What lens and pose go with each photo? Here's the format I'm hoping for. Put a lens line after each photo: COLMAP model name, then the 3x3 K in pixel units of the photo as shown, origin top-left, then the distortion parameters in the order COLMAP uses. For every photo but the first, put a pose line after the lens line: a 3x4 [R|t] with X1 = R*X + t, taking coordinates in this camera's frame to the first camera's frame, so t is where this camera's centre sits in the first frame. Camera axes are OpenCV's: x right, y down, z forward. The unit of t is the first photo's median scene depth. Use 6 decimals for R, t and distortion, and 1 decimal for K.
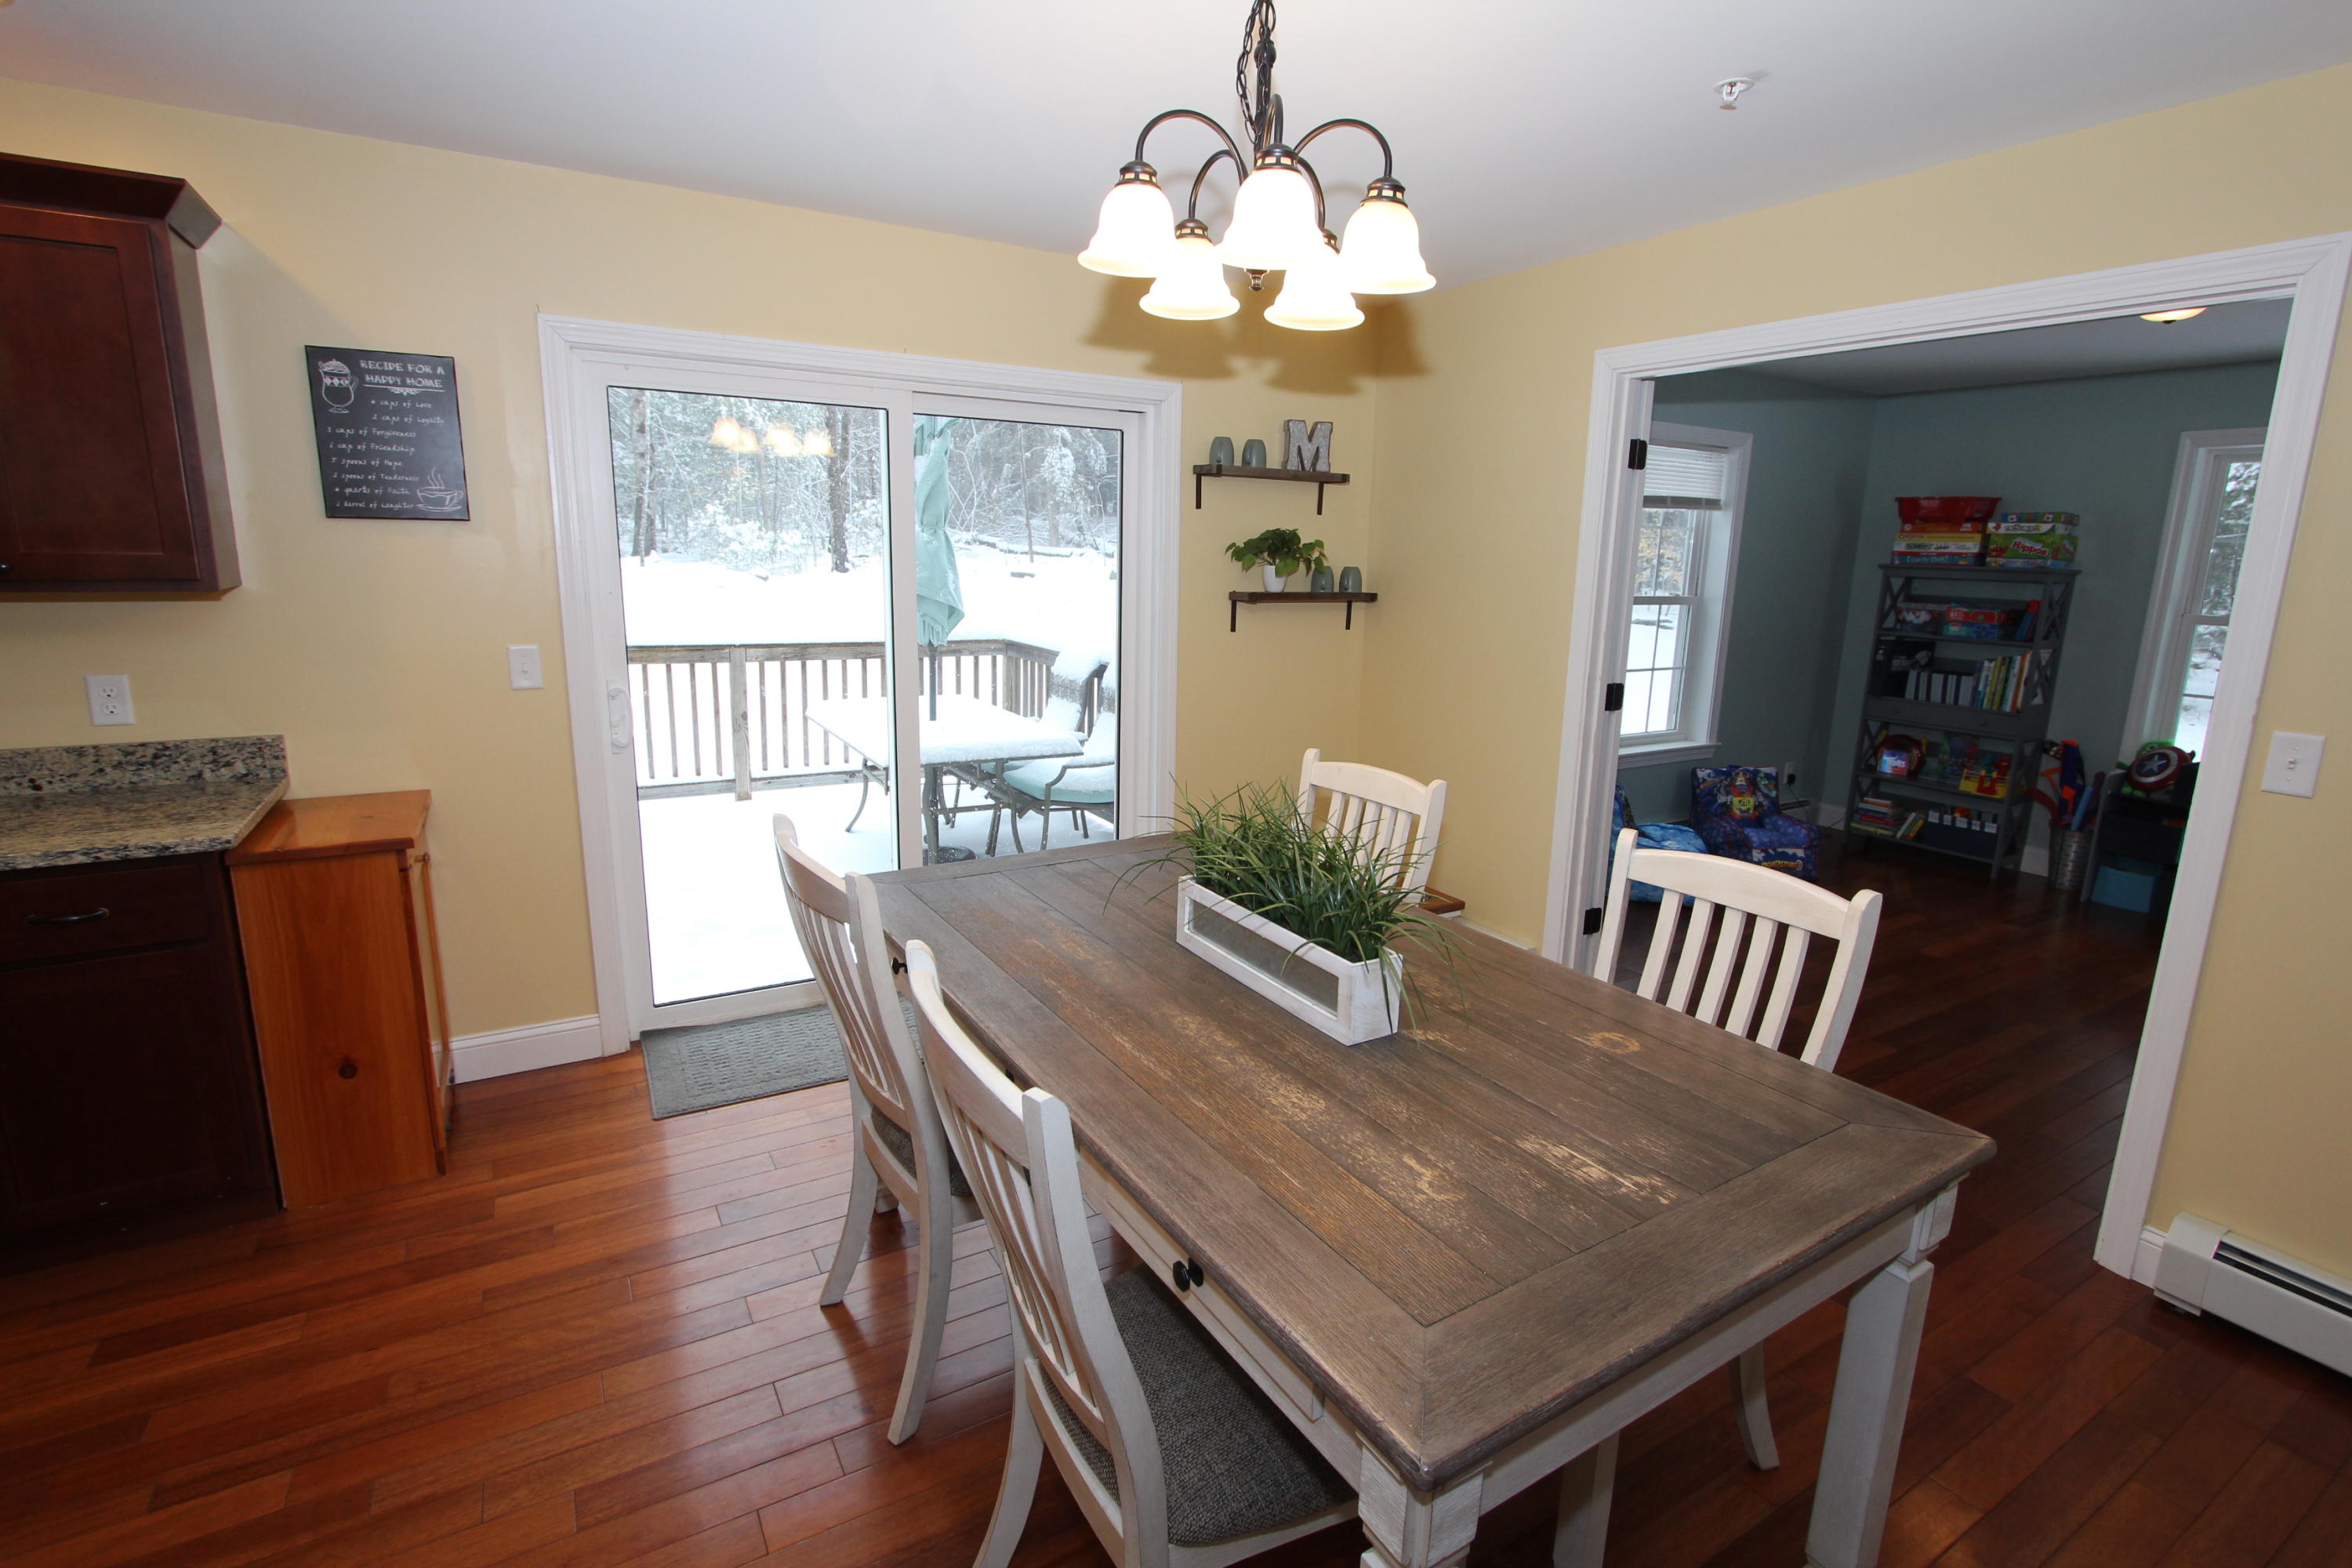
lens RADIAL K [[1104.4, 0, 1177.4], [0, 1104.4, 780.0], [0, 0, 1]] dist [-0.012312, 0.000114]
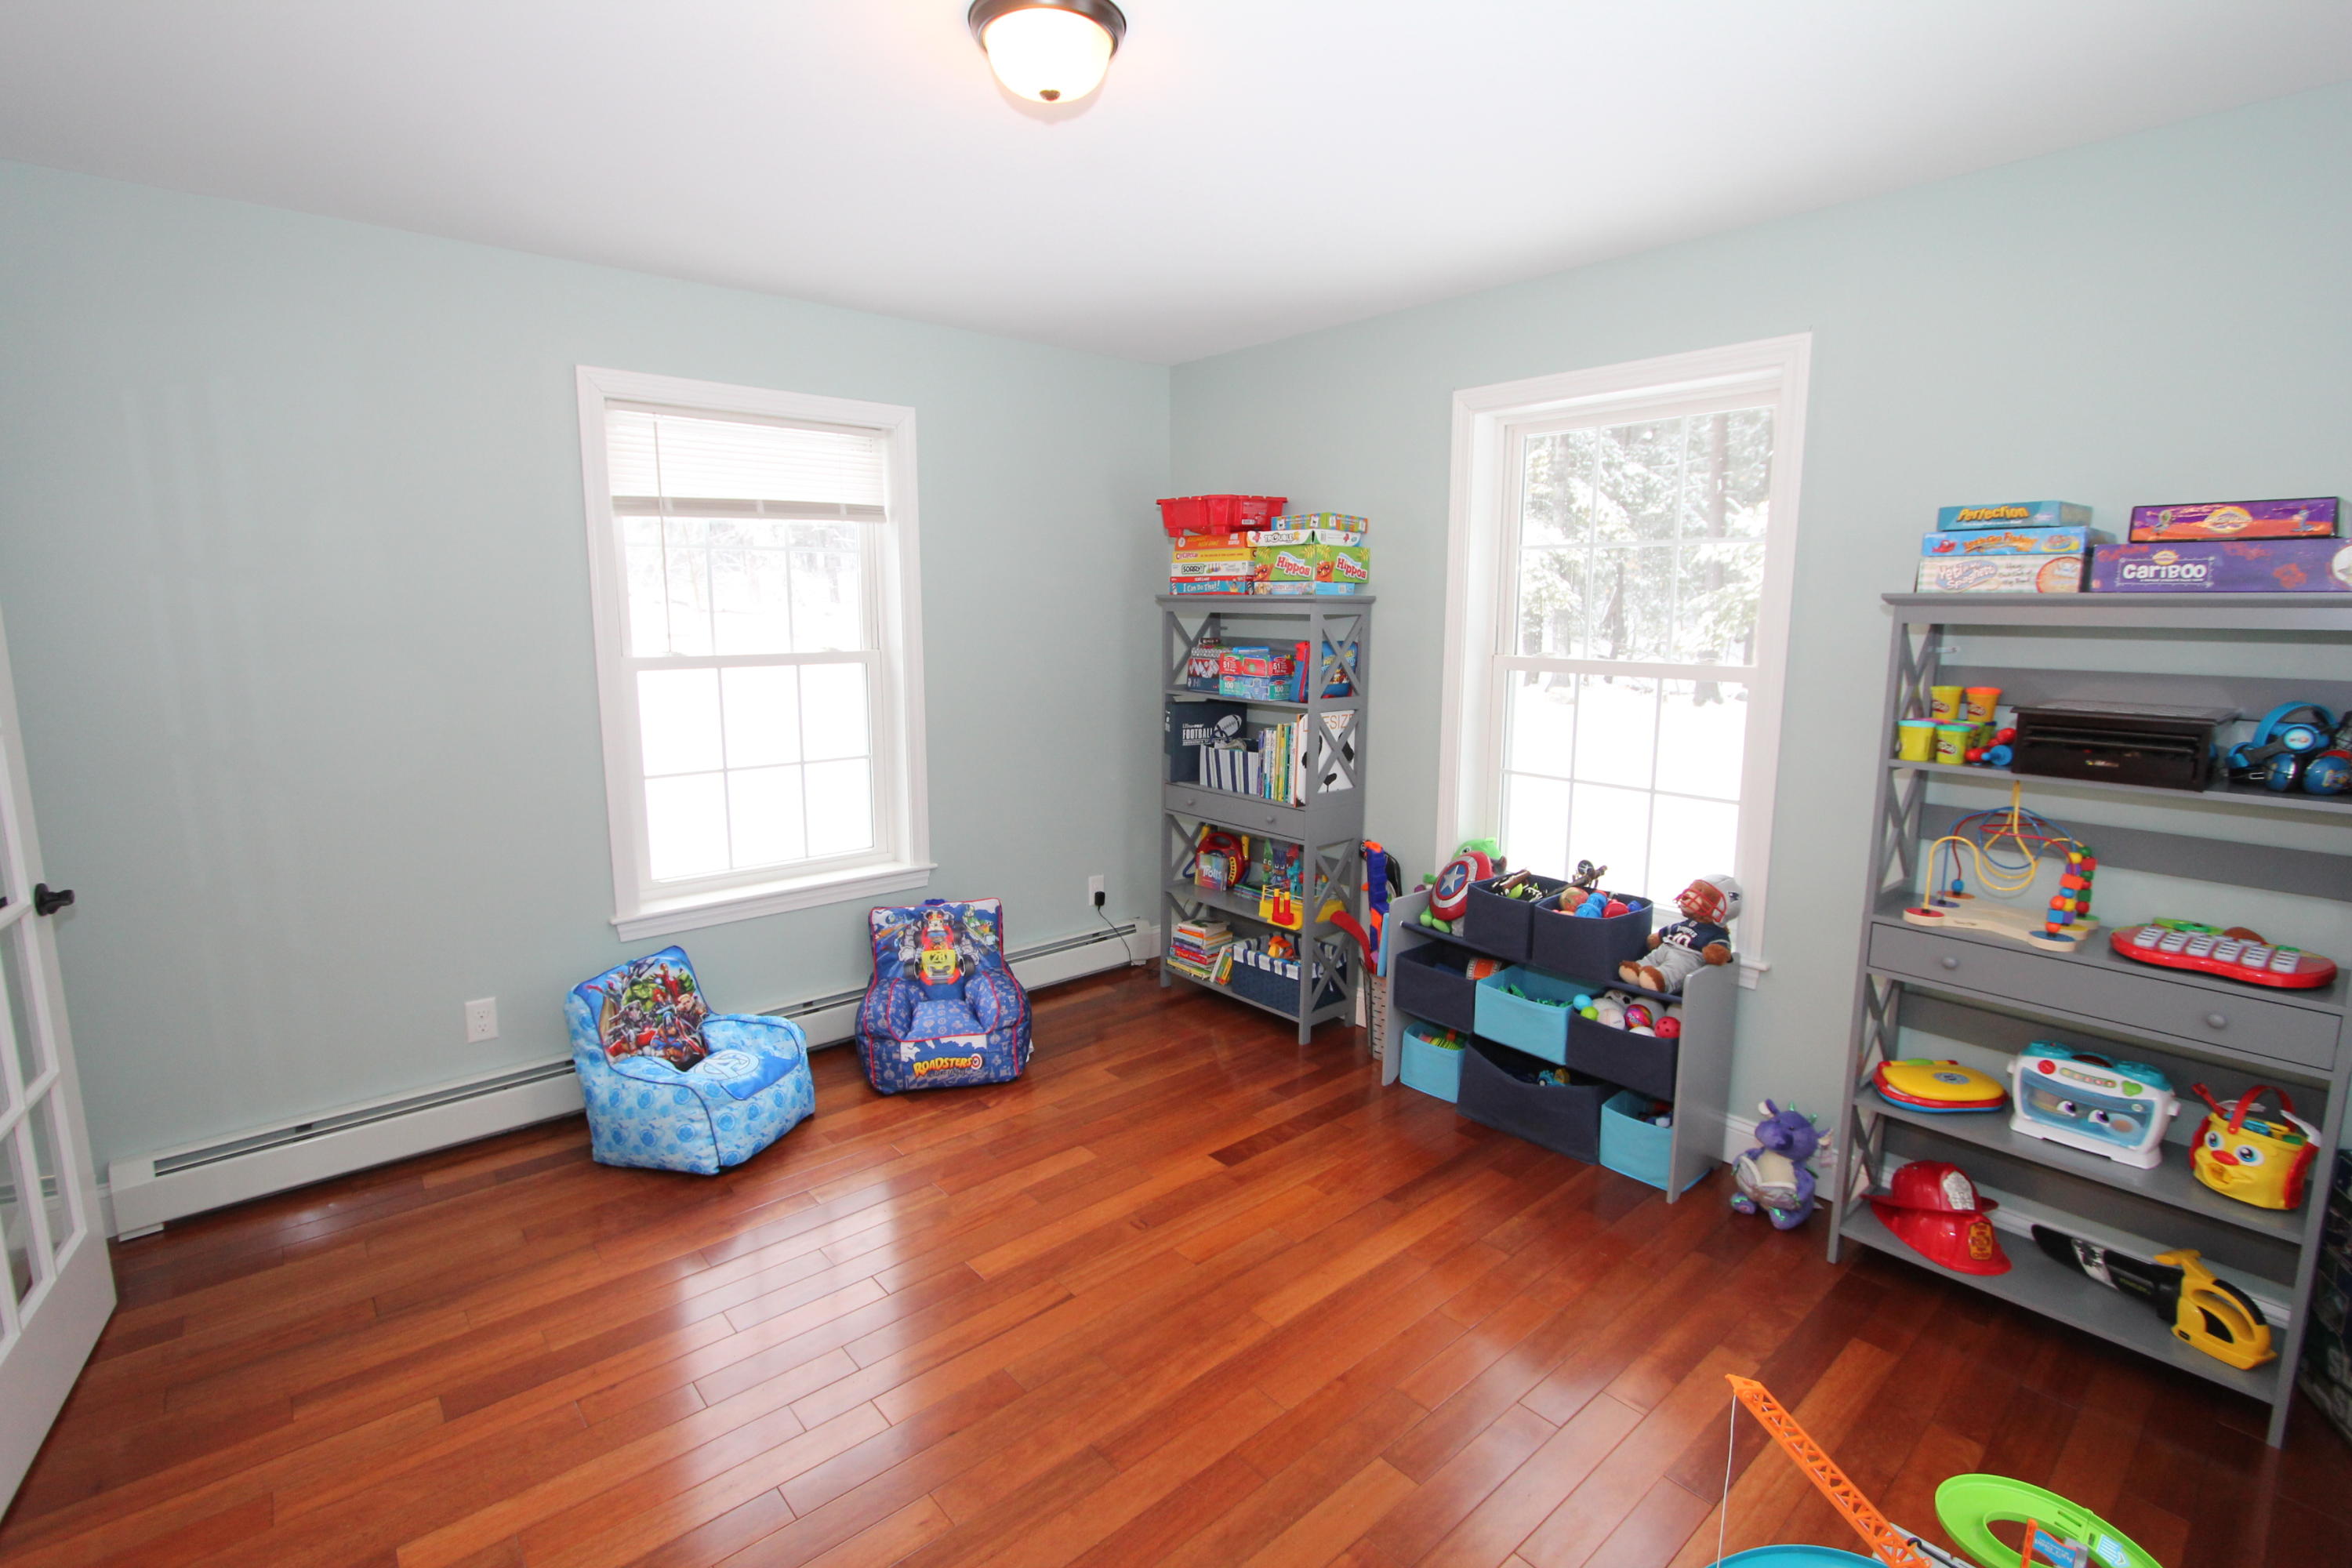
lens RADIAL K [[1104.4, 0, 1173.4], [0, 1104.4, 780.3], [0, 0, 1]] dist [-0.012312, 0.000114]
pose [[0.985500, -0.048411, 0.162620, 0.560931], [0.055514, 0.997679, -0.039419, -0.052993], [-0.160334, 0.047875, 0.985901, 0.324637]]
